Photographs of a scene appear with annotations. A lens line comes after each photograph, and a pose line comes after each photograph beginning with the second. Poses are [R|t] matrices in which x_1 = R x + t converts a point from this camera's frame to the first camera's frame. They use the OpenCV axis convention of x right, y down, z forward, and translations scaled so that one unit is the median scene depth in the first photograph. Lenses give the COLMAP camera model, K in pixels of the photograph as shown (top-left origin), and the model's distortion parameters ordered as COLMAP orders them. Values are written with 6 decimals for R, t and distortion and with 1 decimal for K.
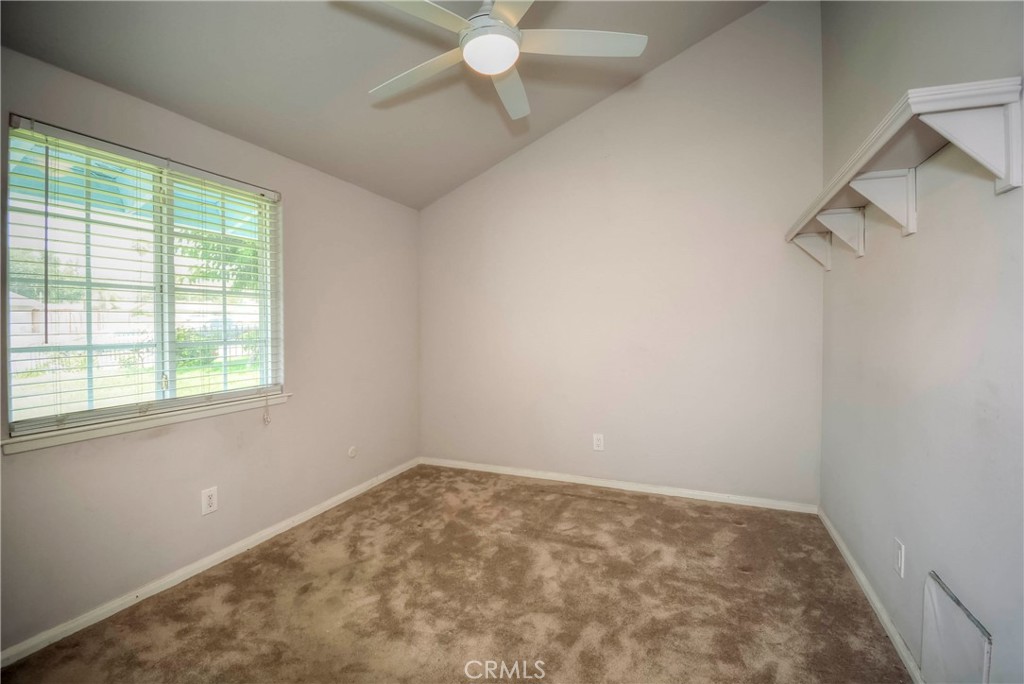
lens RADIAL K [[474.6, 0, 509.5], [0, 474.6, 338.6], [0, 0, 1]] dist [0.011705, -0.020950]
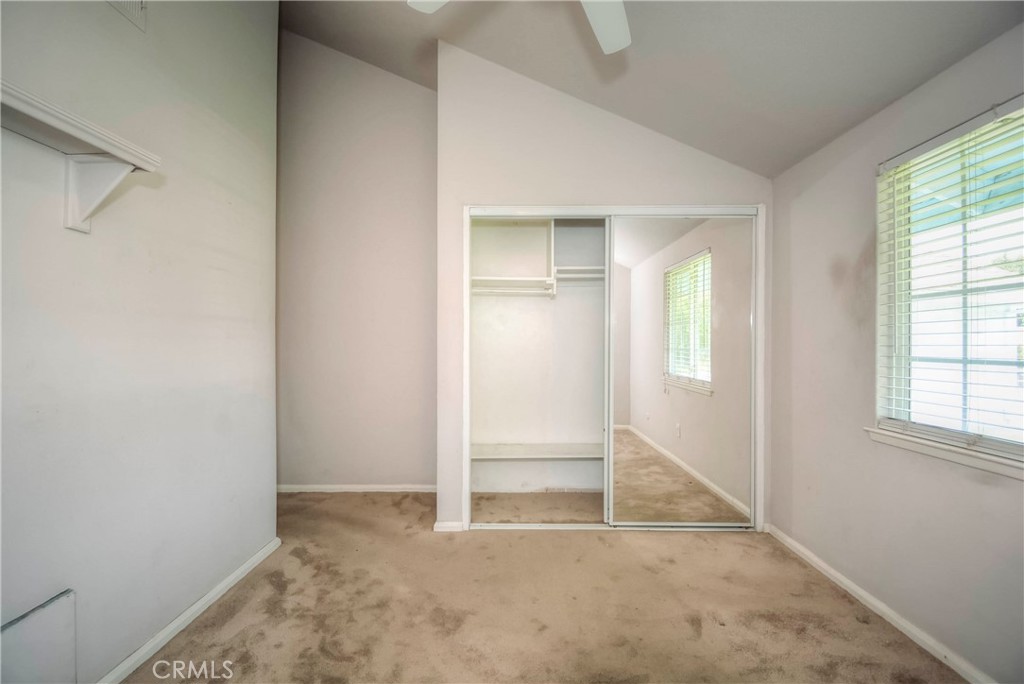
lens RADIAL K [[474.6, 0, 509.5], [0, 474.6, 338.6], [0, 0, 1]] dist [0.011705, -0.020950]
pose [[-0.930063, -0.004460, -0.367372, 0.238586], [-0.005511, 0.999983, 0.001811, -0.020307], [0.367358, 0.003709, -0.930072, 1.510827]]
